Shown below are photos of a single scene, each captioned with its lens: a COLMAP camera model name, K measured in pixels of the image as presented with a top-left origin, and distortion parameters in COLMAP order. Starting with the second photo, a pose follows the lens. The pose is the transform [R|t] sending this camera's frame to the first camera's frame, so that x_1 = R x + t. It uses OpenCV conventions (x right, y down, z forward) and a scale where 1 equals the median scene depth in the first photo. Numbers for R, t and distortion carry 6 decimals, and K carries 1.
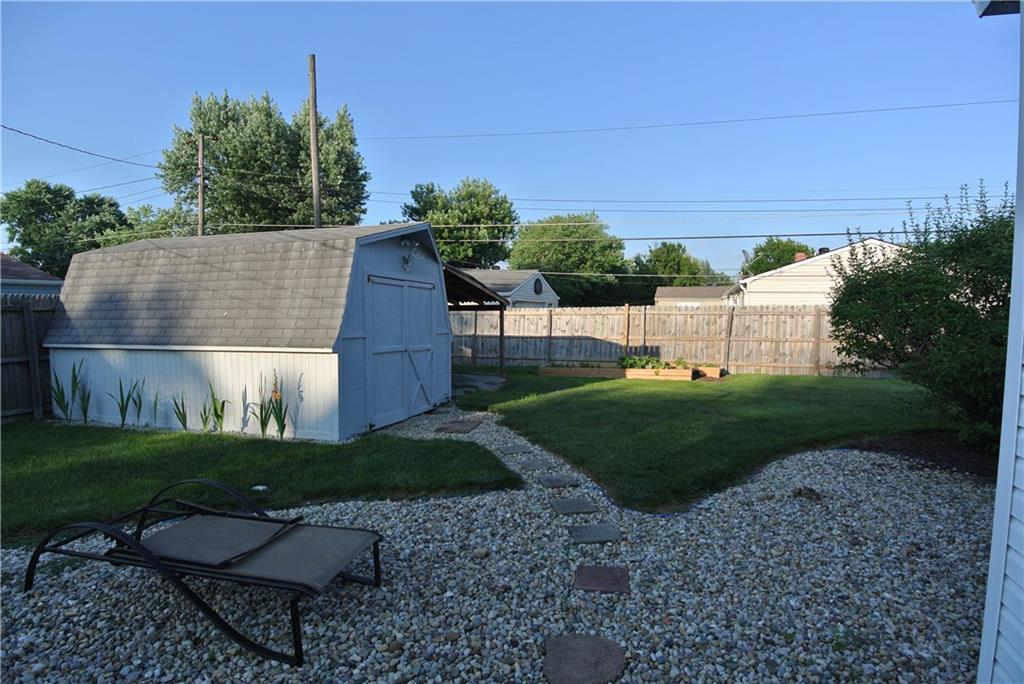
lens RADIAL K [[530.6, 0, 512.0], [0, 530.6, 342.0], [0, 0, 1]] dist [-0.001551, -0.024976]
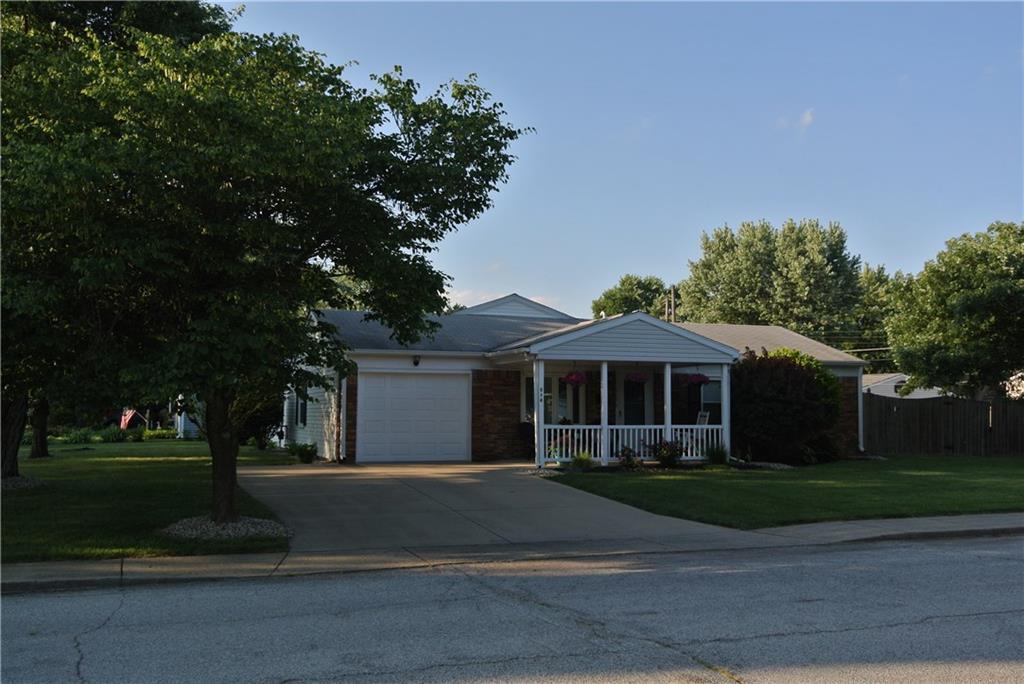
lens RADIAL K [[971.6, 0, 512.0], [0, 971.6, 342.0], [0, 0, 1]] dist [0.030388, -0.023756]
pose [[0.637011, -0.053957, -0.768964, 3.261675], [-0.056632, 0.991576, -0.116491, 0.266815], [0.768772, 0.117754, 0.628589, -2.840248]]
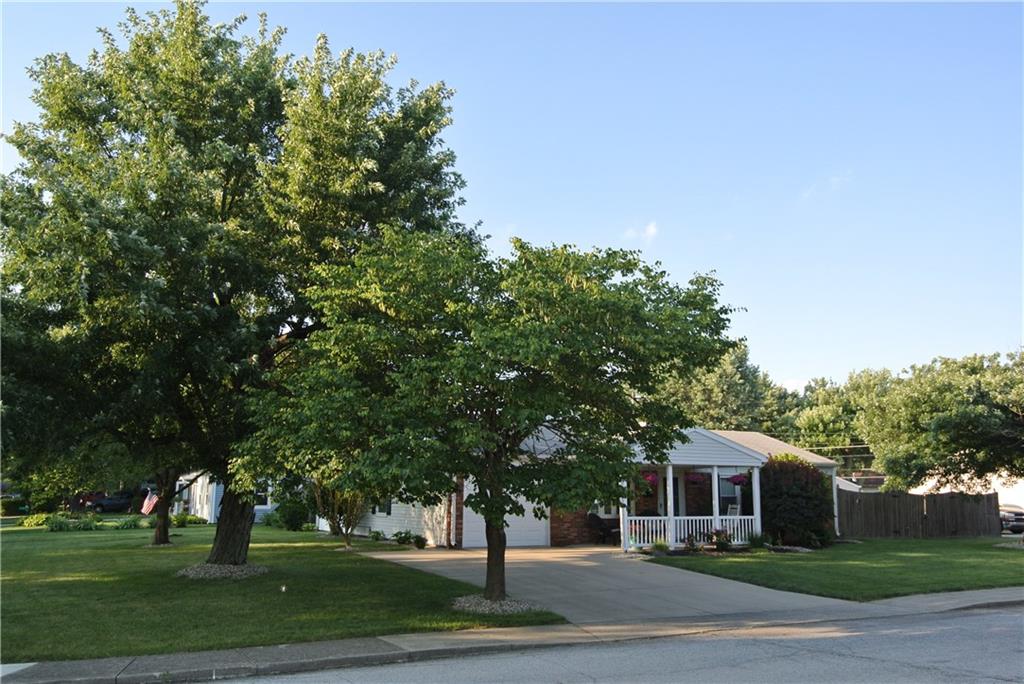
lens RADIAL K [[877.7, 0, 512.0], [0, 877.7, 342.0], [0, 0, 1]] dist [0.020139, -0.003099]
pose [[0.733788, -0.111712, -0.670131, 3.014997], [-0.052818, 0.974022, -0.220207, 0.277934], [0.677322, 0.196980, 0.708825, -3.609272]]
